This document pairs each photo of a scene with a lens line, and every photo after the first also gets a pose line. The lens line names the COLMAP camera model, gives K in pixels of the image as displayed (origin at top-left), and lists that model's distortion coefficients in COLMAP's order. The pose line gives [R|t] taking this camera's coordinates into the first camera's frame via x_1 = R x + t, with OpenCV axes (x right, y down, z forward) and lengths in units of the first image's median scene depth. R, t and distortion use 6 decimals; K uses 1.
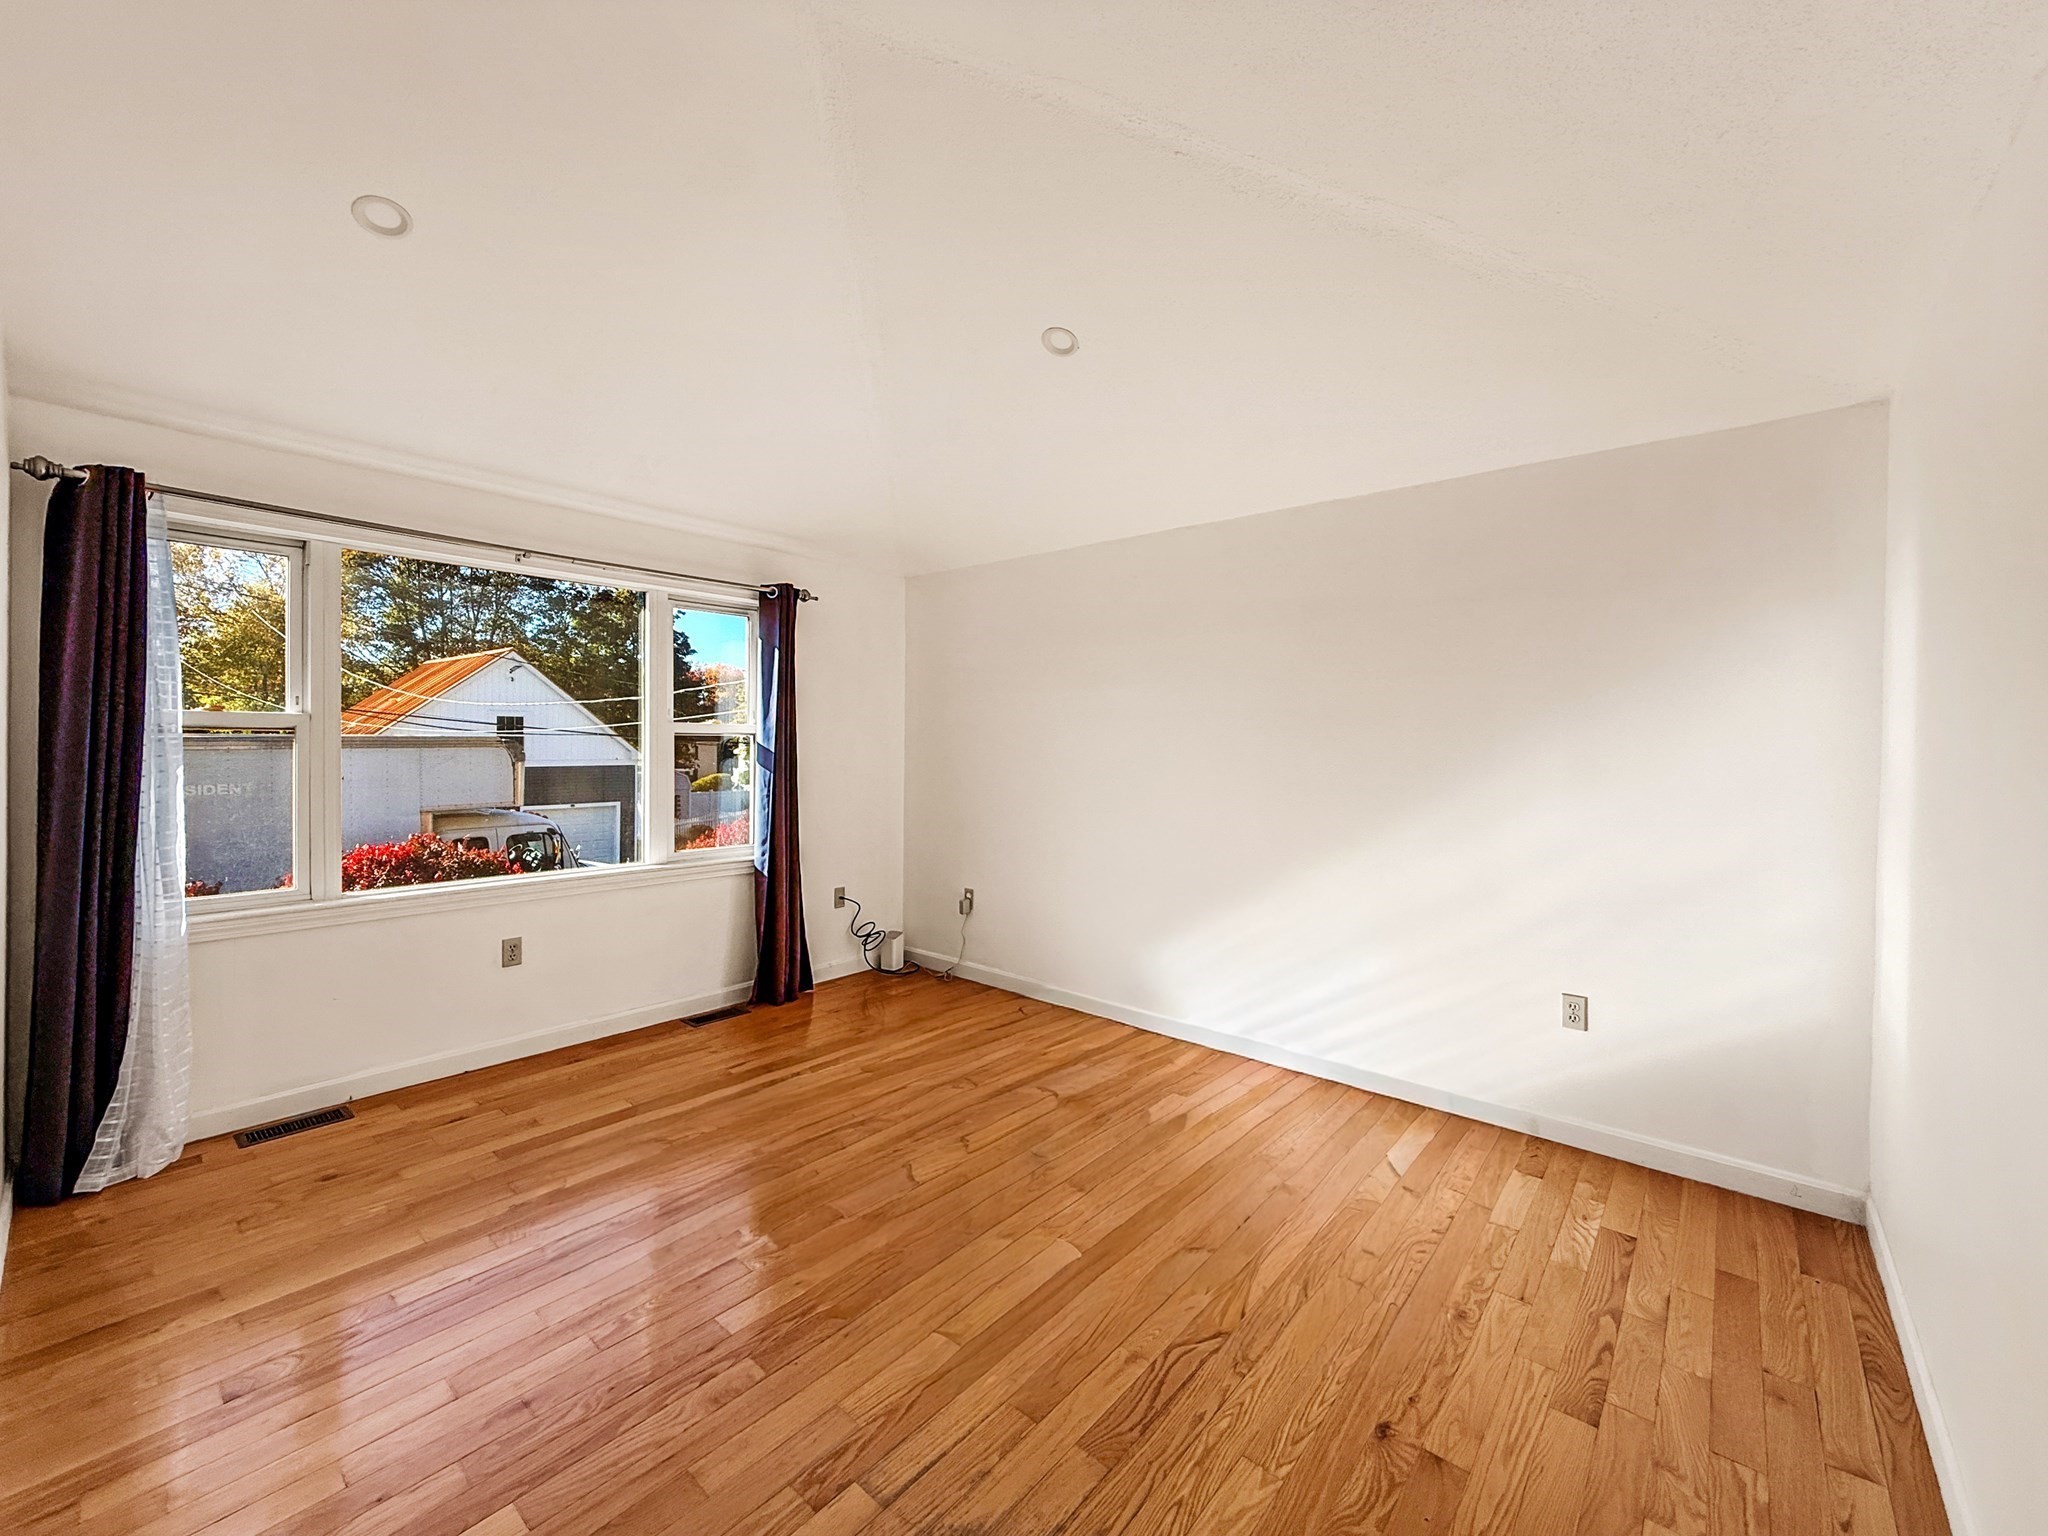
lens RADIAL K [[815.1, 0, 1024.0], [0, 815.1, 768.0], [0, 0, 1]] dist [0.000602, -0.000006]
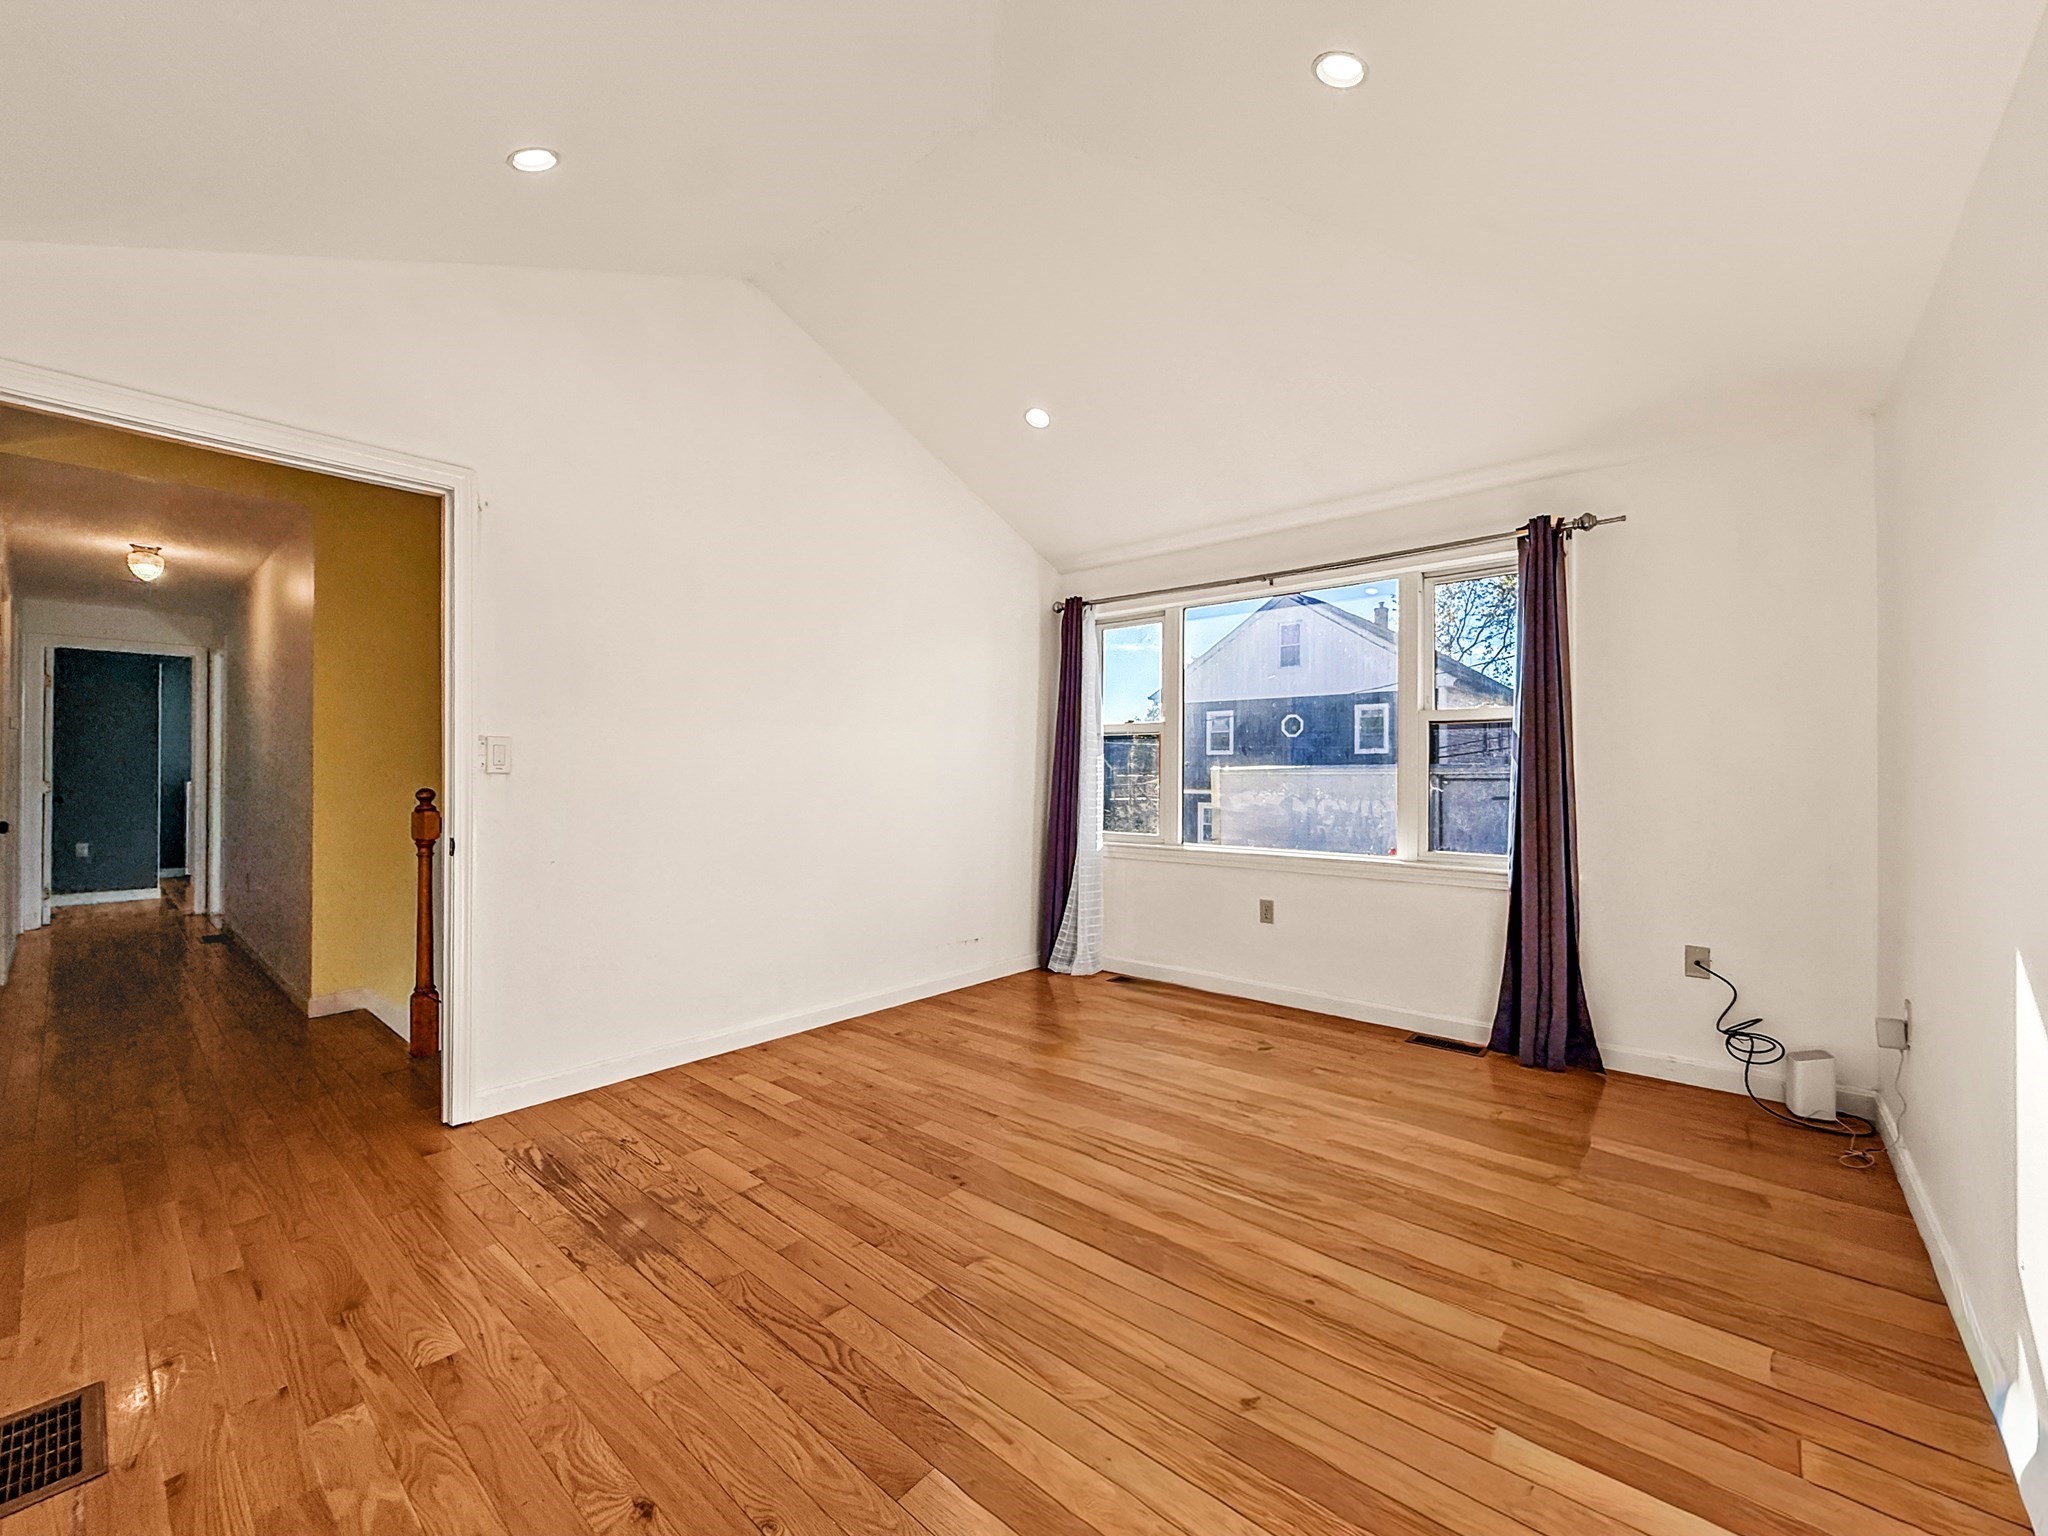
lens RADIAL K [[831.2, 0, 1024.0], [0, 831.2, 768.0], [0, 0, 1]] dist [0.000629, -0.000054]
pose [[0.003596, -0.015547, -0.999873, 0.767701], [-0.035510, 0.999247, -0.015665, 0.061831], [0.999363, 0.035562, 0.003042, 0.819813]]
